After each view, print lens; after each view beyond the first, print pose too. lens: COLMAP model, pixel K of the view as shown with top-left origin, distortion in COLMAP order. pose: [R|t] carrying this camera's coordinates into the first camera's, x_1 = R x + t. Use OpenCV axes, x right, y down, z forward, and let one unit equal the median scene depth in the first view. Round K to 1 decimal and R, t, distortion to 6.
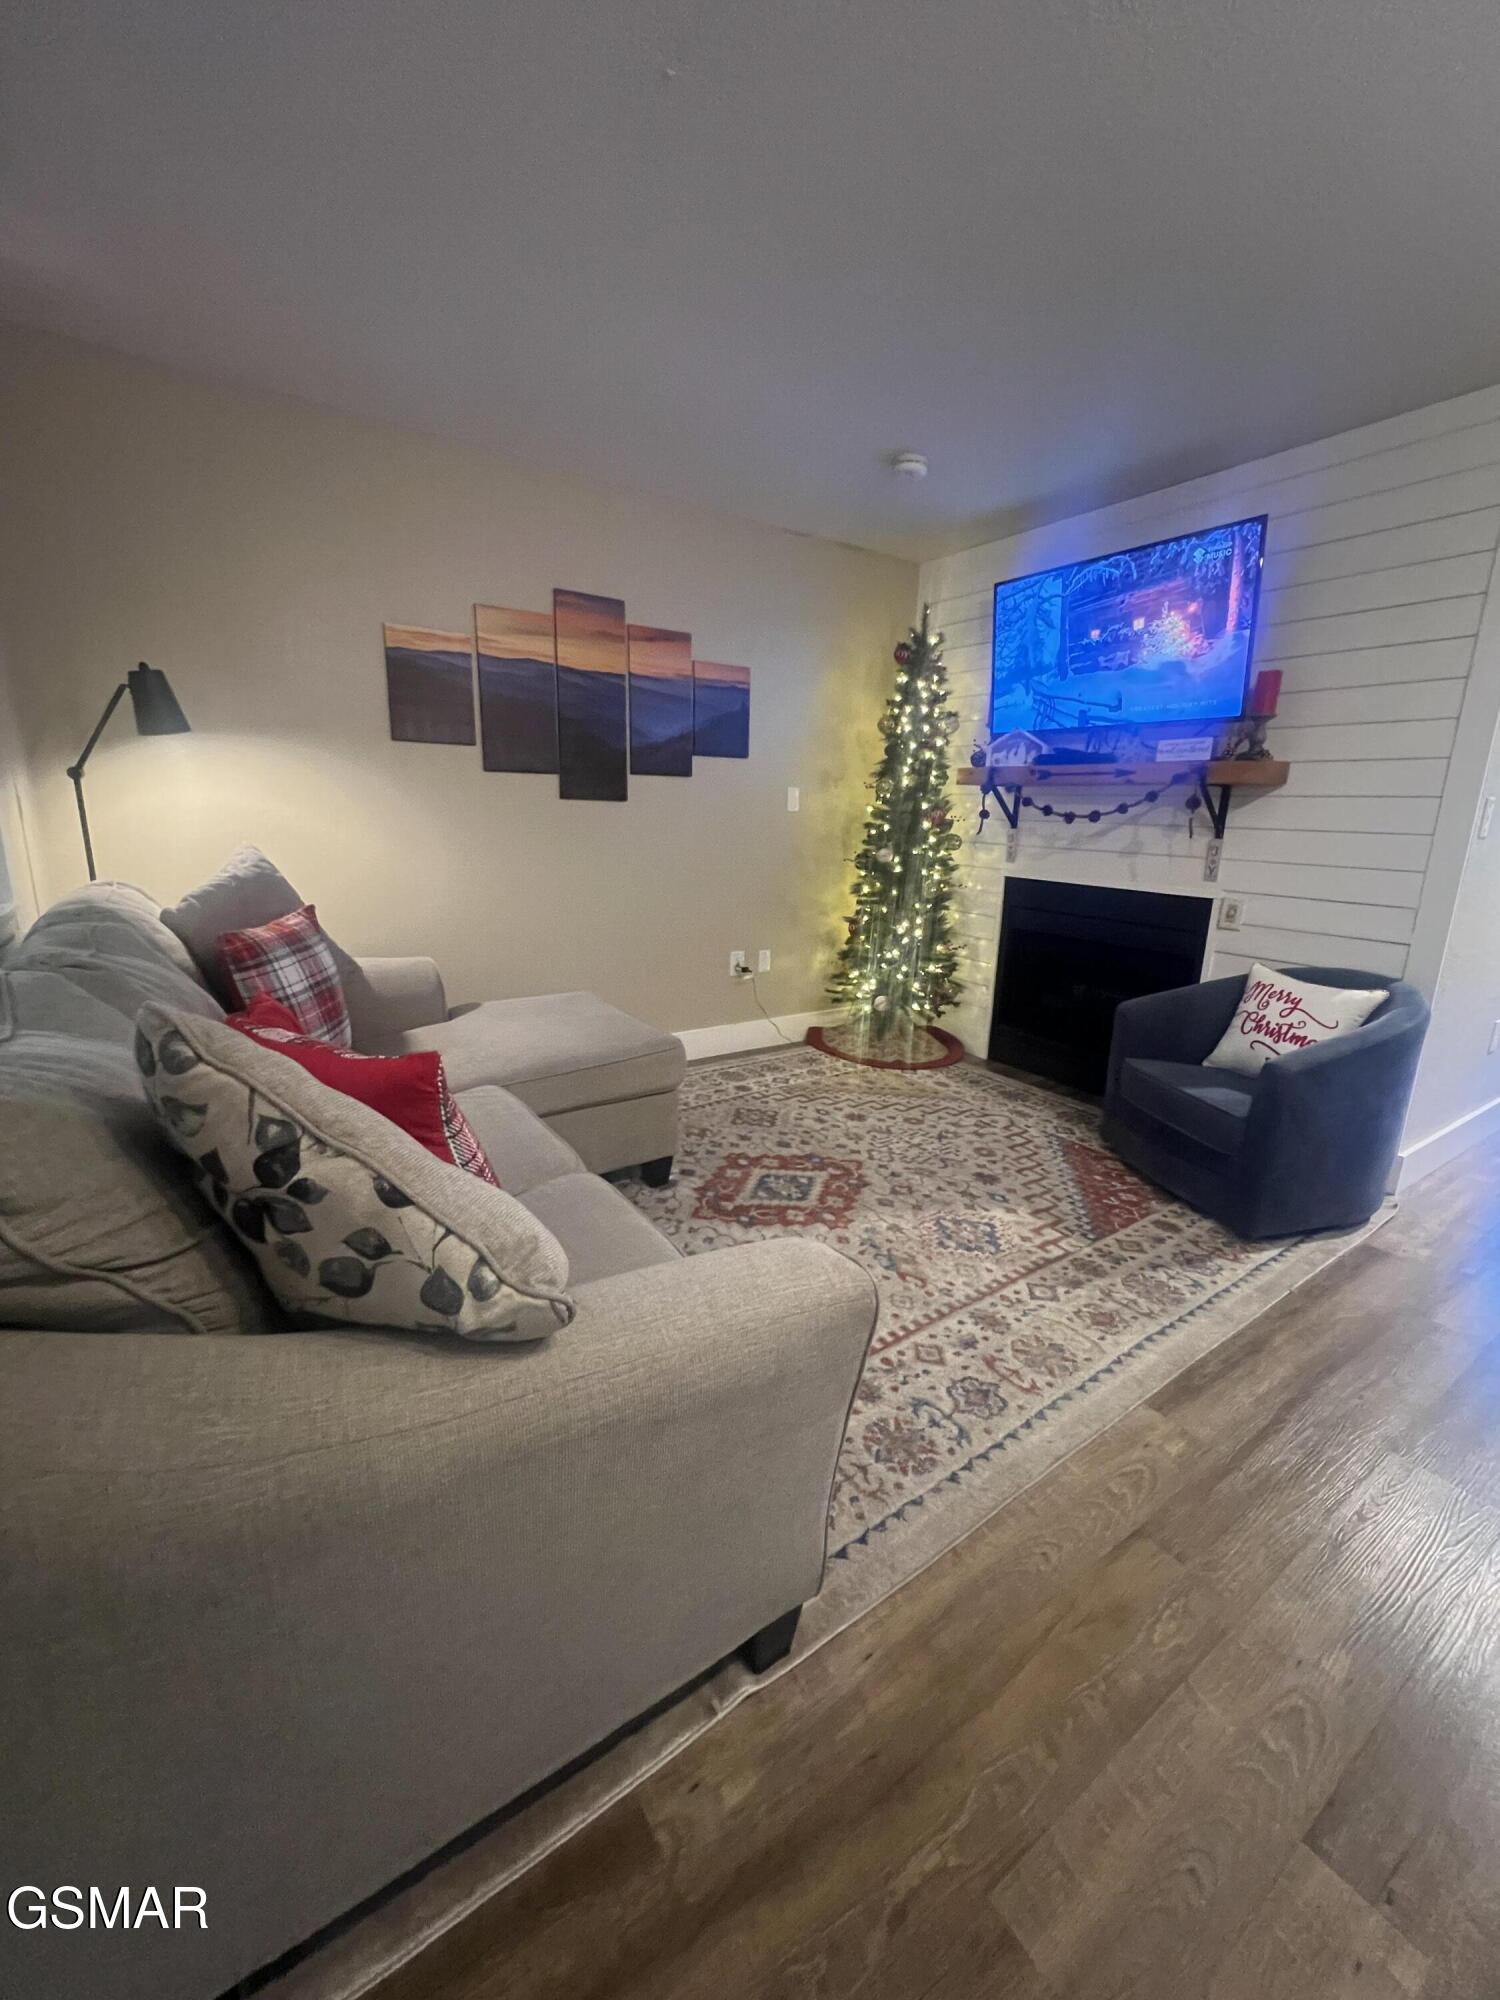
lens RADIAL K [[802.0, 0, 748.0], [0, 802.0, 995.0], [0, 0, 1]] dist [-0.000864, 0.000050]
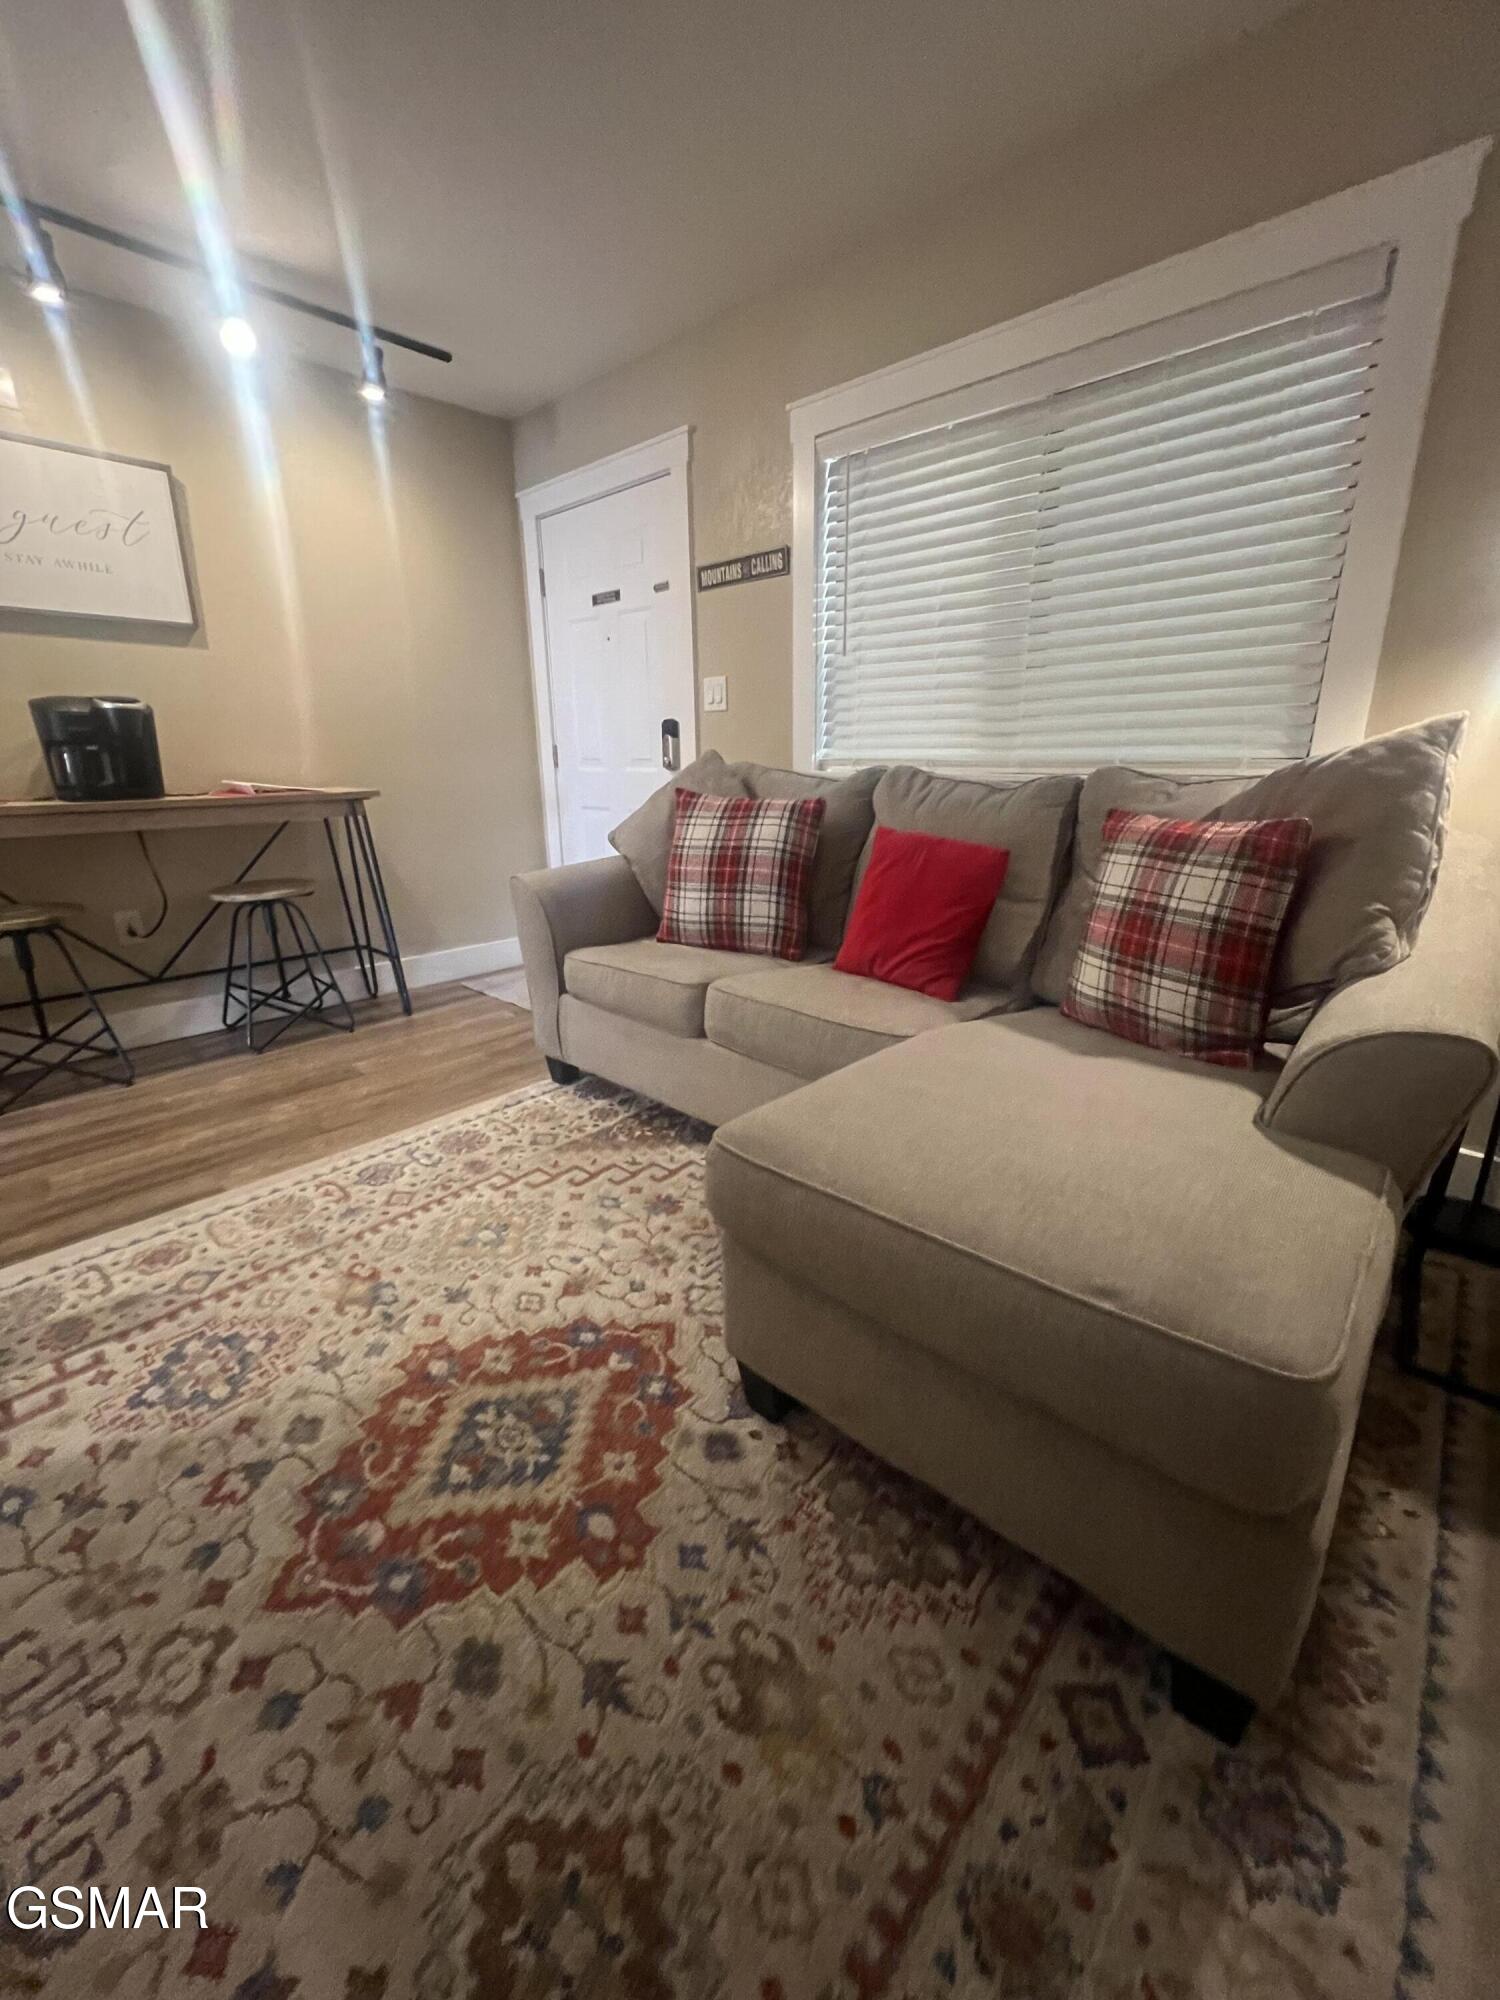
lens RADIAL K [[802.0, 0, 757.0], [0, 802.0, 1008.8], [0, 0, 1]] dist [-0.000864, 0.000050]
pose [[-0.973715, 0.056411, -0.220674, -0.007950], [-0.064720, 0.860388, 0.505514, -0.200204], [0.218381, 0.506509, -0.834121, 1.115023]]
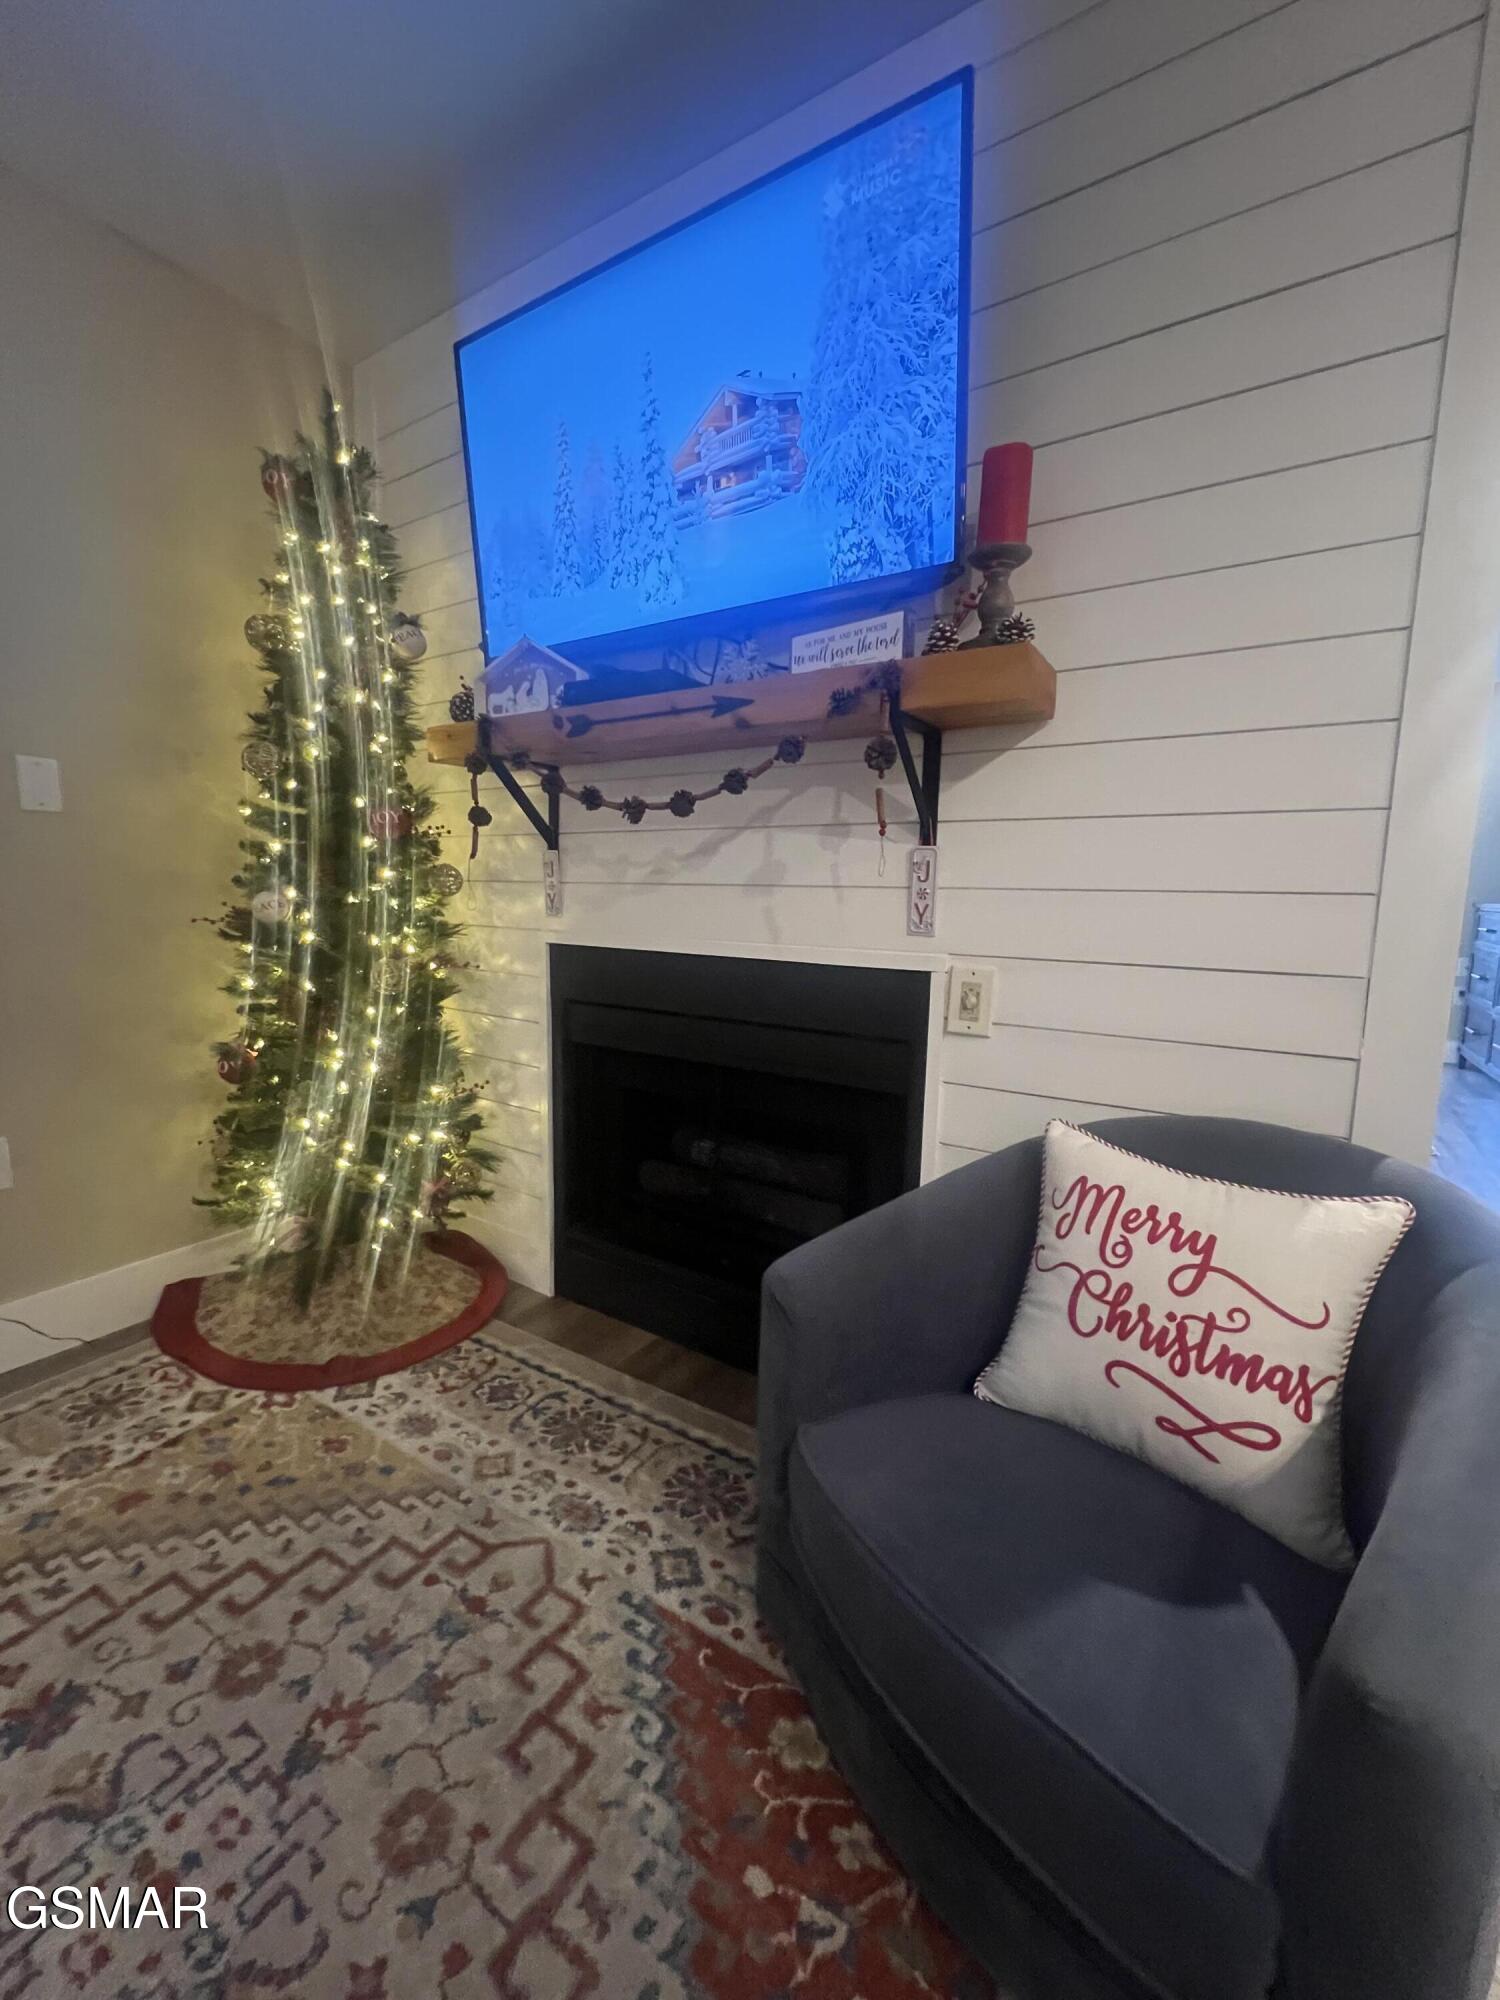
lens RADIAL K [[802.0, 0, 745.6], [0, 802.0, 999.9], [0, 0, 1]] dist [-0.000864, 0.000050]
pose [[0.920461, -0.061396, 0.385981, 0.291252], [0.095355, 0.993018, -0.069442, -0.079556], [-0.379023, 0.100724, 0.919889, 0.596023]]
